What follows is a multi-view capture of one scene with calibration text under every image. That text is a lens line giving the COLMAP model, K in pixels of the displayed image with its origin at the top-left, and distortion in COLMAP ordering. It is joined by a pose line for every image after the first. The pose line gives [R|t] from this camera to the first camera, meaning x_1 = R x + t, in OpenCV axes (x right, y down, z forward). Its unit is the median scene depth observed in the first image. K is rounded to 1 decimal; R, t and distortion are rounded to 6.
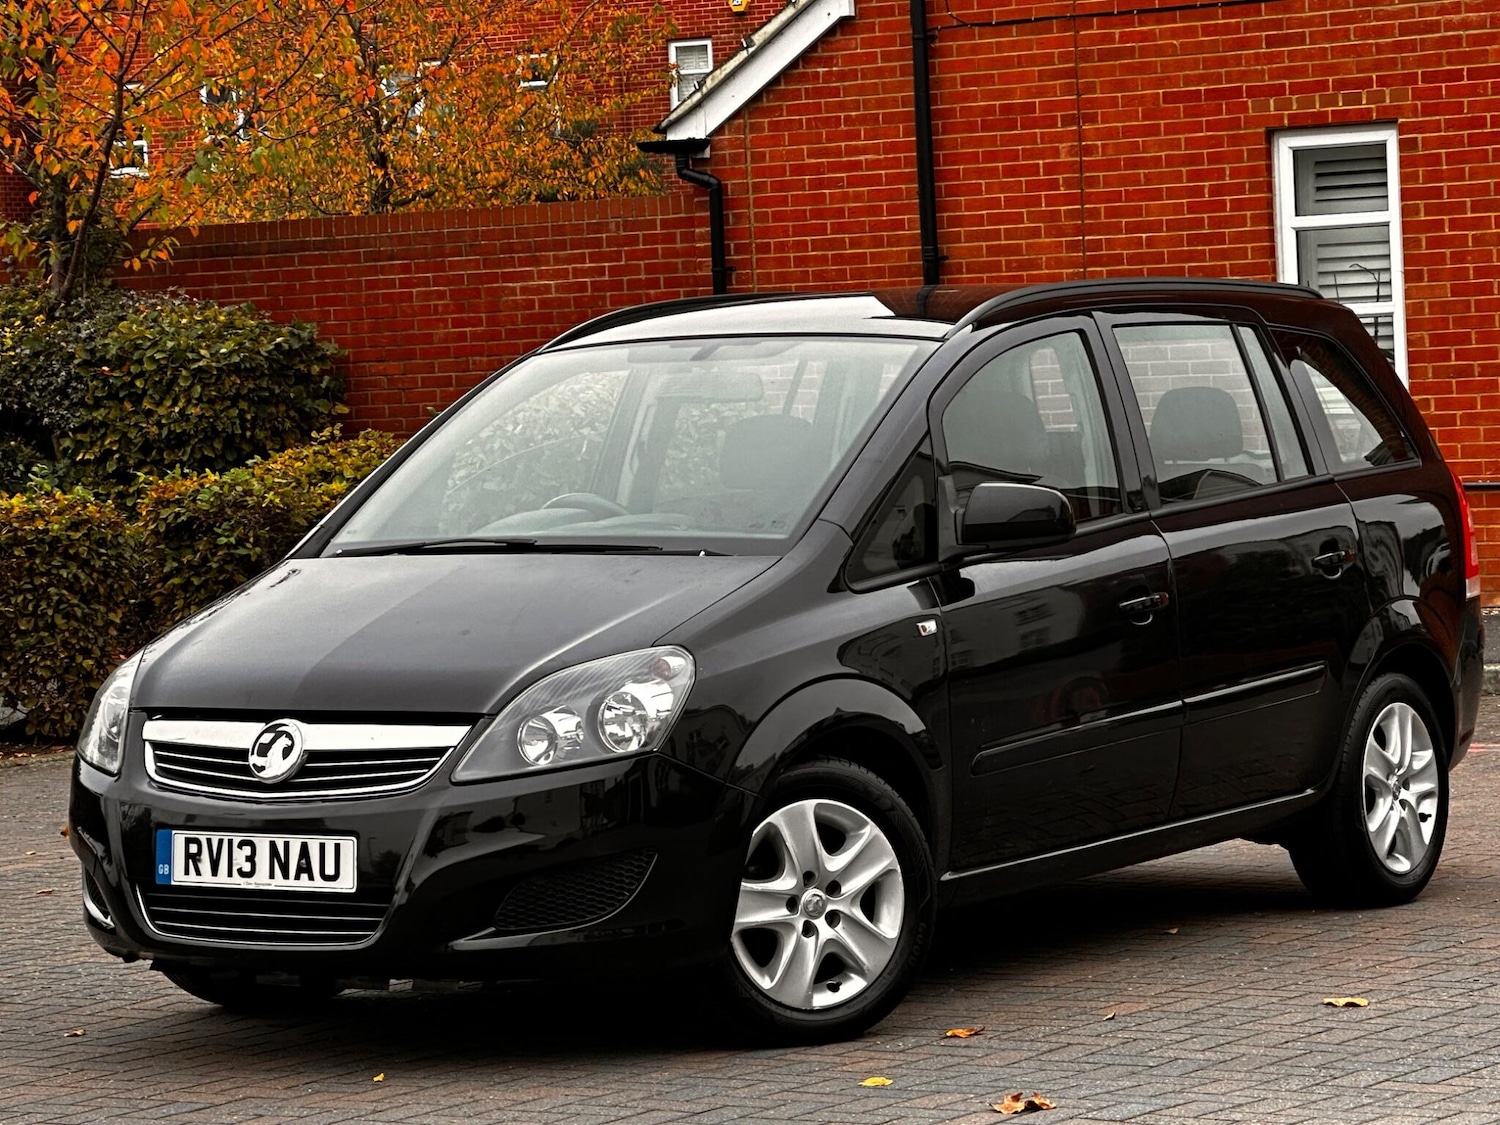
lens RADIAL K [[4542.0, 0, 750.0], [0, 4542.0, 562.5], [0, 0, 1]] dist [-0.189283, 5.582503]
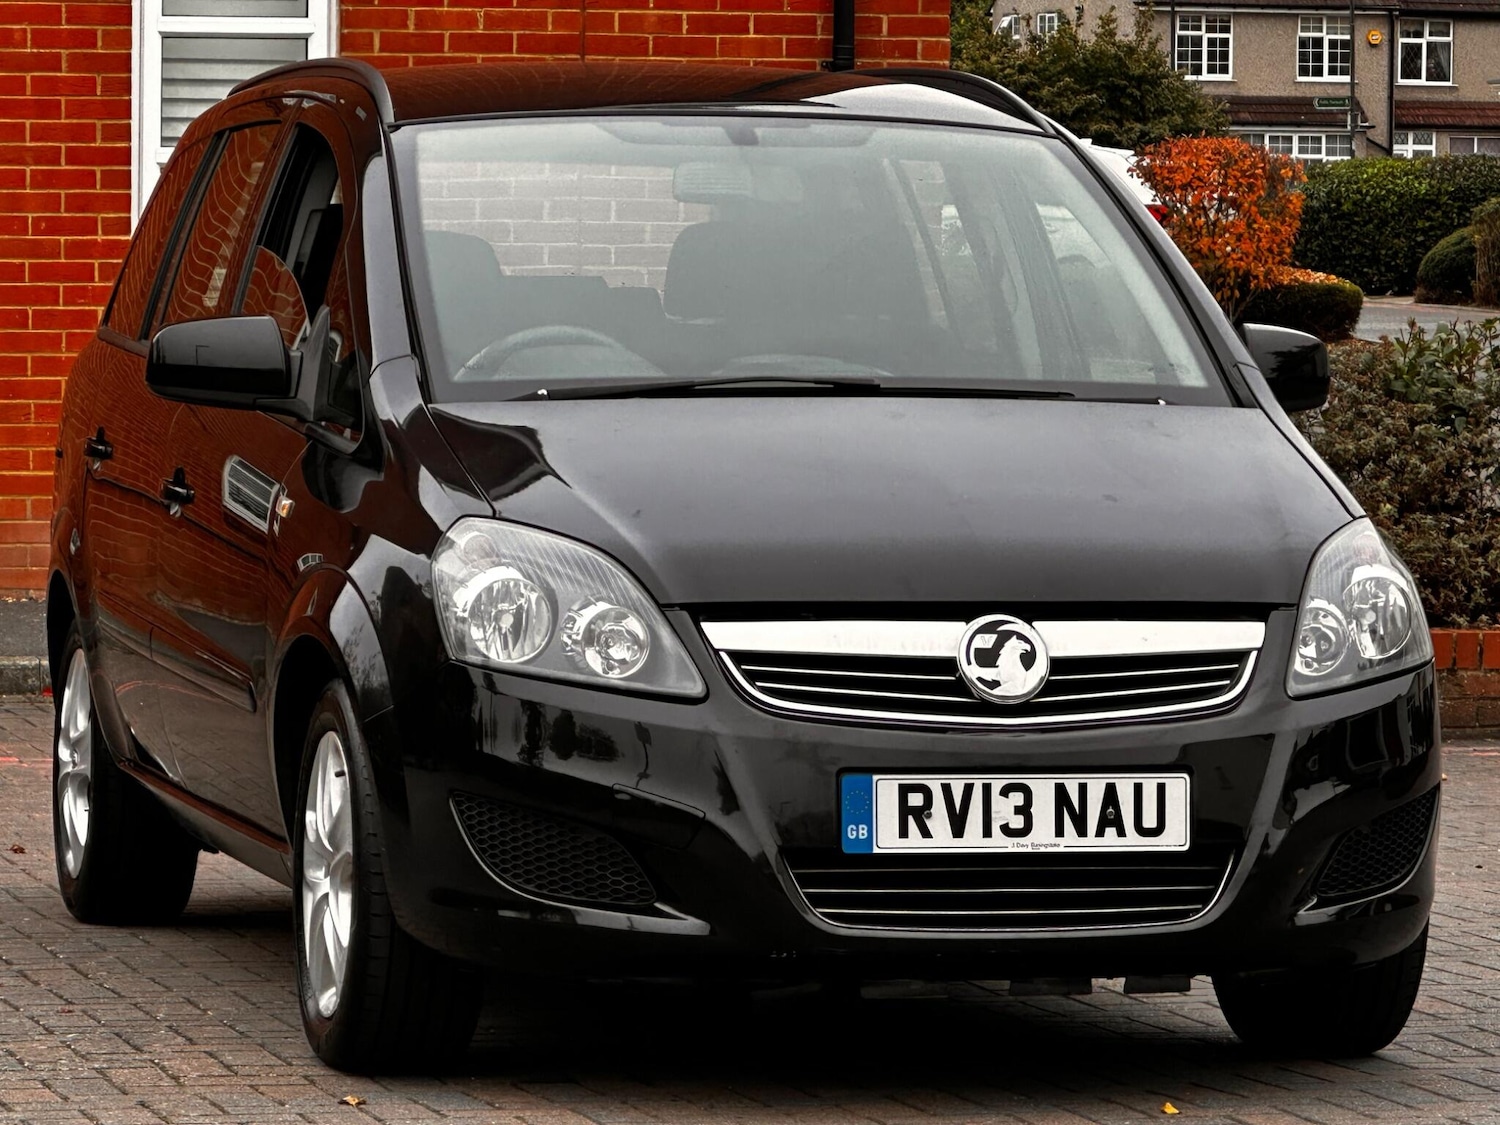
lens RADIAL K [[6802.6, 0, 750.0], [0, 6802.6, 562.5], [0, 0, 1]] dist [-0.103521, 7.048882]
pose [[0.689933, 0.011839, 0.723776, -0.875422], [-0.003318, 0.999907, -0.013193, 0.039650], [-0.723866, 0.006701, 0.689908, 0.291891]]
